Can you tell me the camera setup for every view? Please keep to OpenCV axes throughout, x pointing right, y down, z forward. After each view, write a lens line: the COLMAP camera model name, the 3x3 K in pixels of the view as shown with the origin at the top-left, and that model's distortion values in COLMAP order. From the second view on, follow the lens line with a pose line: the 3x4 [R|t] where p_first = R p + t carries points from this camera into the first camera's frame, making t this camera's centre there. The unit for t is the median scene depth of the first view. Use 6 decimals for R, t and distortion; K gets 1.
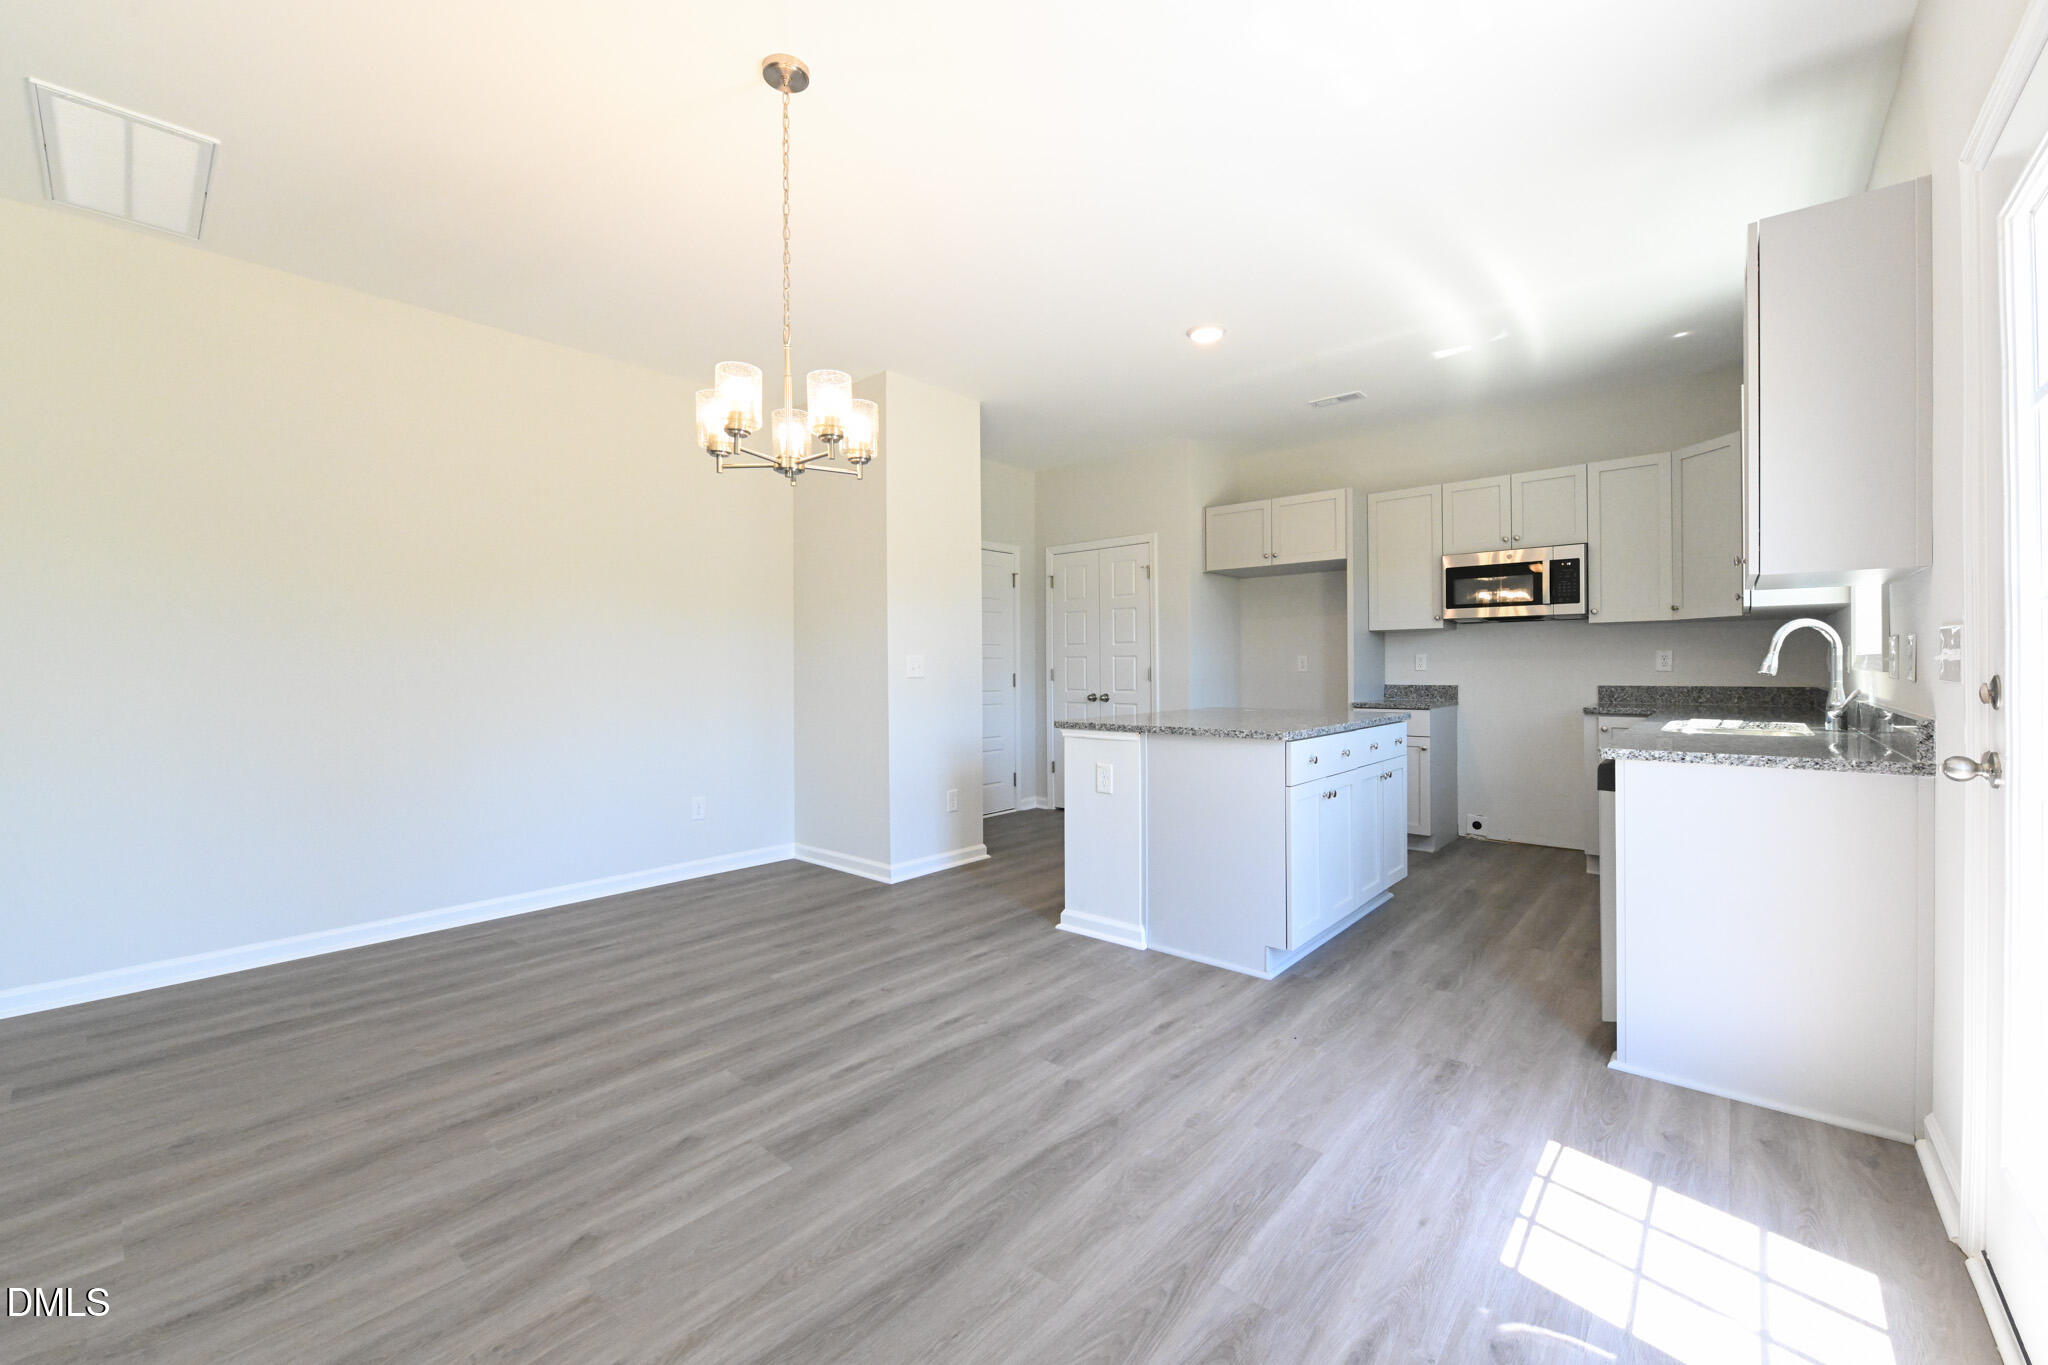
lens RADIAL K [[812.0, 0, 1026.2], [0, 812.0, 669.7], [0, 0, 1]] dist [-0.008948, -0.000355]
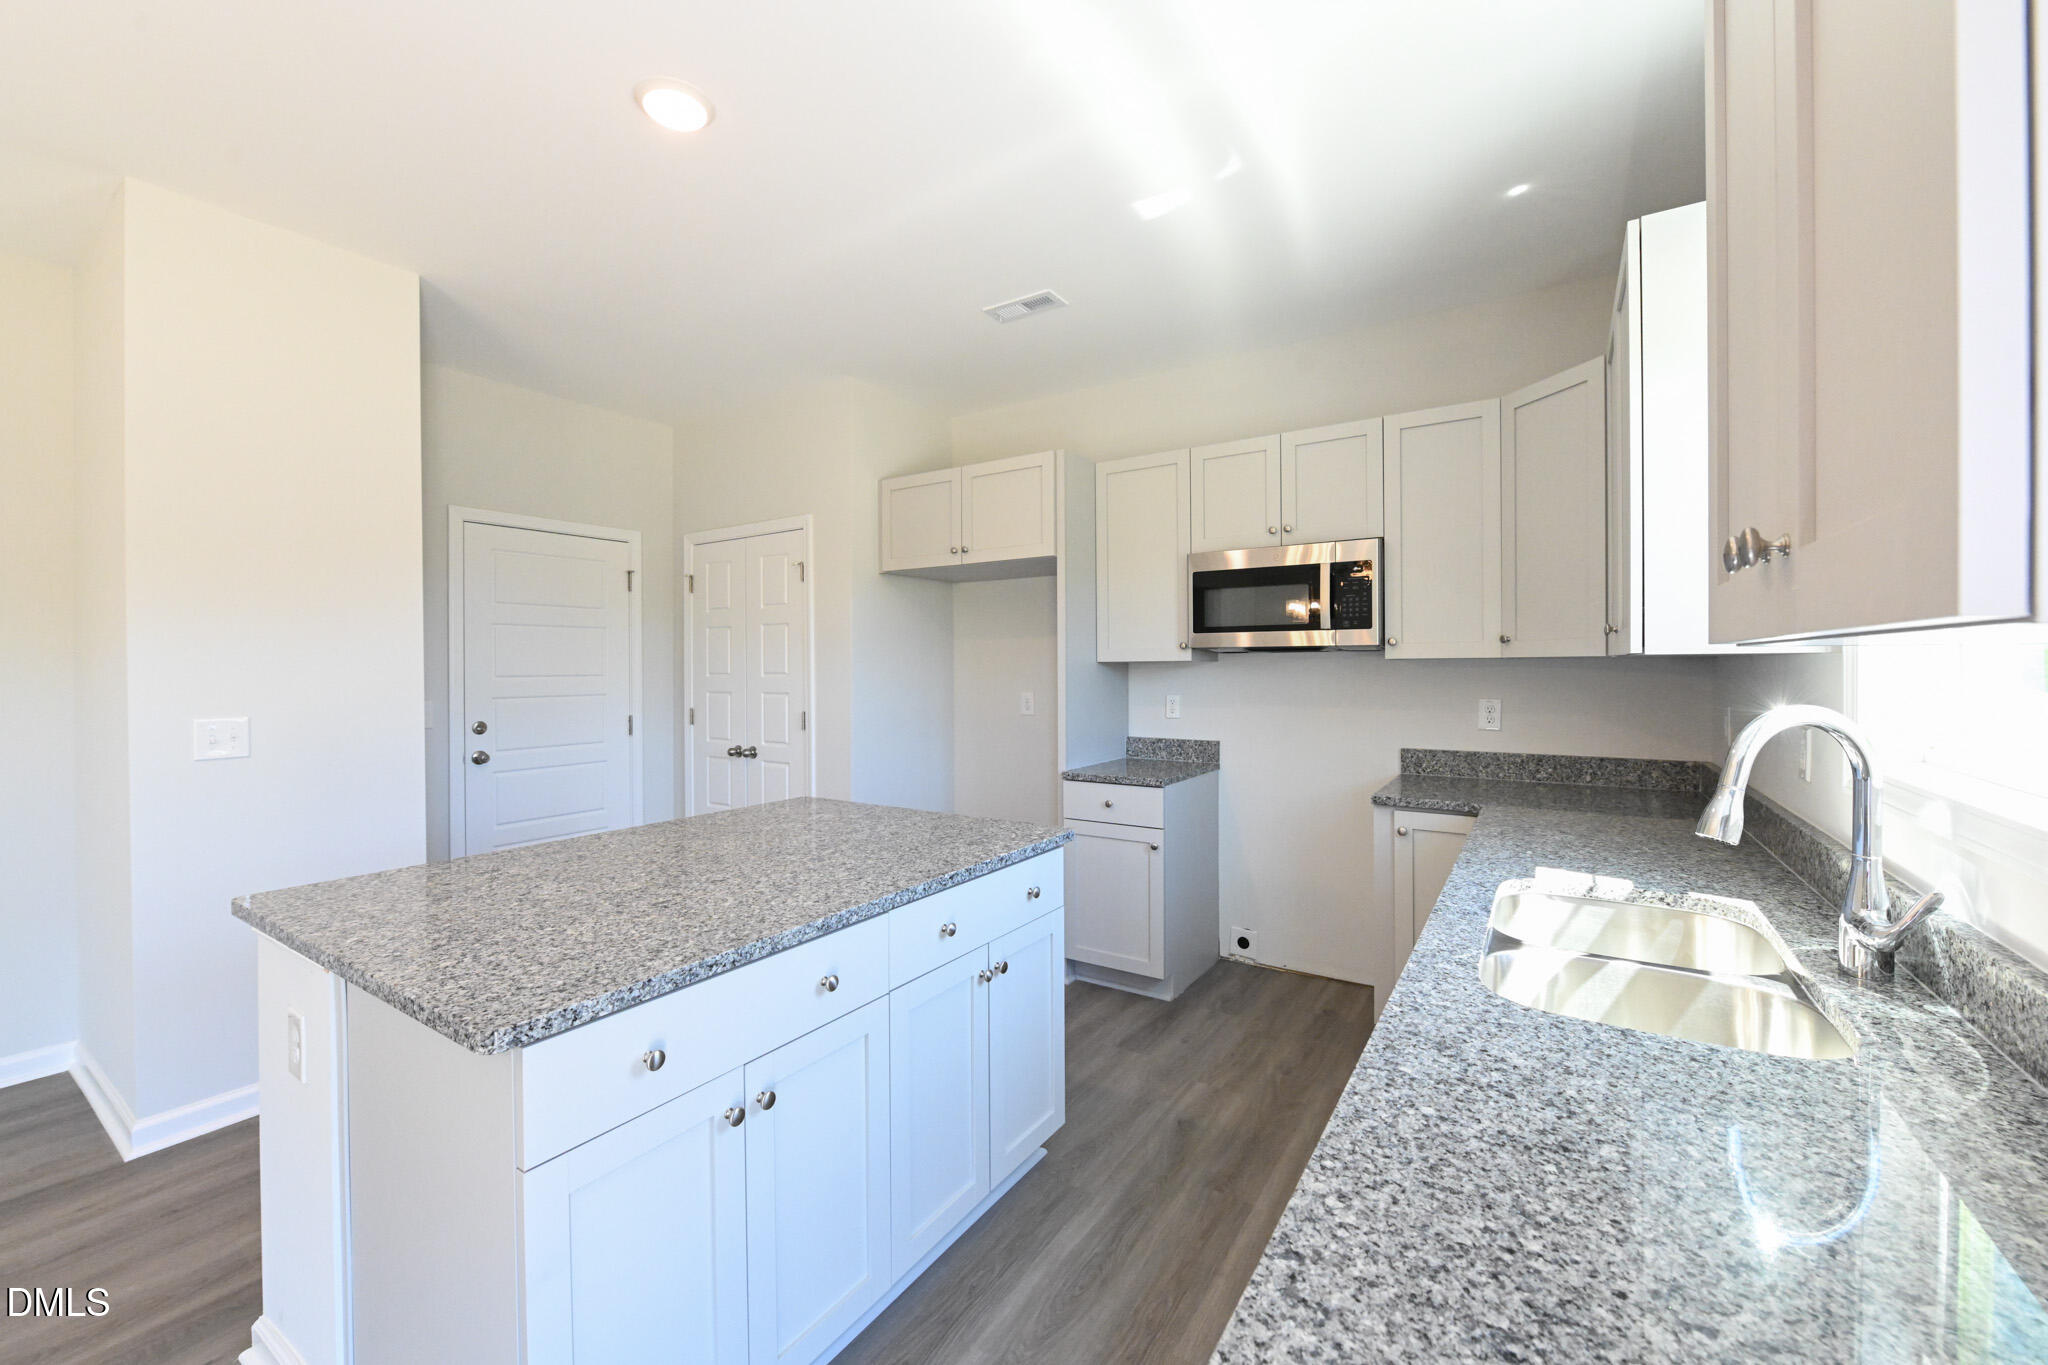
lens RADIAL K [[807.4, 0, 1022.4], [0, 807.4, 673.7], [0, 0, 1]] dist [-0.002084, -0.000360]
pose [[0.990019, 0.000252, 0.140933, 0.290709], [-0.000789, 0.999993, 0.003756, -0.044991], [-0.140931, -0.003829, 0.990012, 0.365346]]
